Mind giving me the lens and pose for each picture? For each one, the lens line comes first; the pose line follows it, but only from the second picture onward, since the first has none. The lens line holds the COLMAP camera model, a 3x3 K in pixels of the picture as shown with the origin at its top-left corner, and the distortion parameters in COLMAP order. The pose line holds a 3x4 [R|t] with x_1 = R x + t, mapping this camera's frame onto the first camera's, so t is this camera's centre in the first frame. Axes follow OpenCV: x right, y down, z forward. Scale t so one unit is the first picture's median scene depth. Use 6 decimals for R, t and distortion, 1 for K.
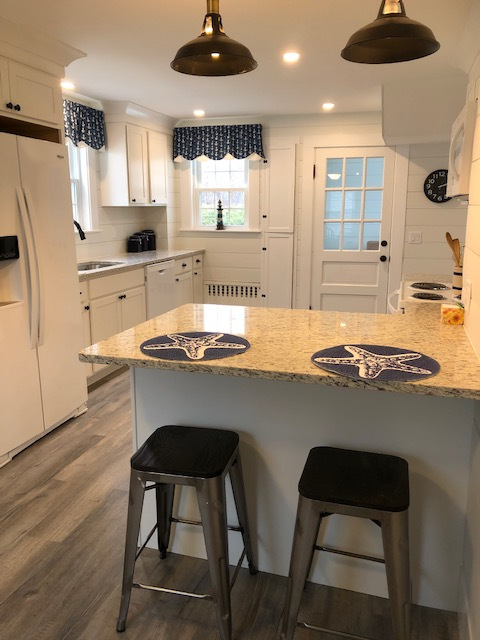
lens RADIAL K [[526.5, 0, 242.0], [0, 526.5, 322.3], [0, 0, 1]] dist [0.032440, -0.005796]
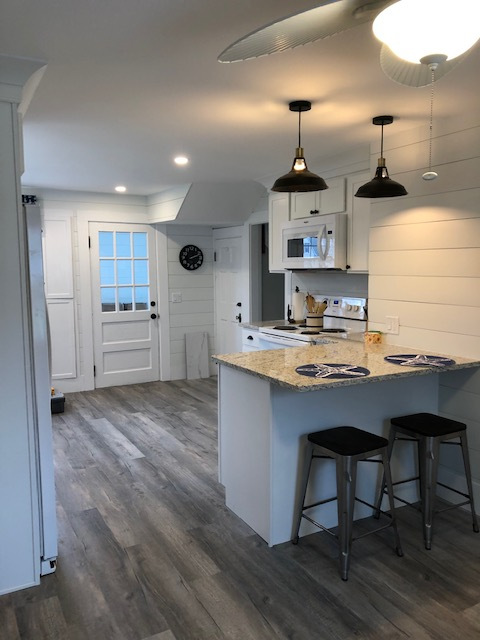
lens RADIAL K [[526.5, 0, 241.3], [0, 526.5, 322.5], [0, 0, 1]] dist [0.032440, -0.005796]
pose [[0.691249, -0.080339, 0.718137, -0.471960], [0.160916, 0.985960, -0.044590, -0.023646], [-0.704473, 0.146383, 0.694471, 0.045054]]
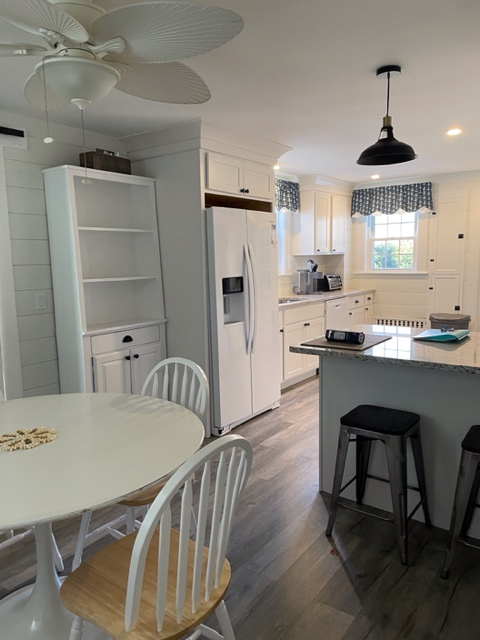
lens RADIAL K [[482.9, 0, 235.4], [0, 482.9, 326.0], [0, 0, 1]] dist [0.066022, -0.001284]
pose [[0.939001, 0.028011, -0.342772, 0.011625], [-0.051889, 0.996807, -0.060689, 0.031574], [0.339978, 0.074773, 0.937456, -0.143865]]
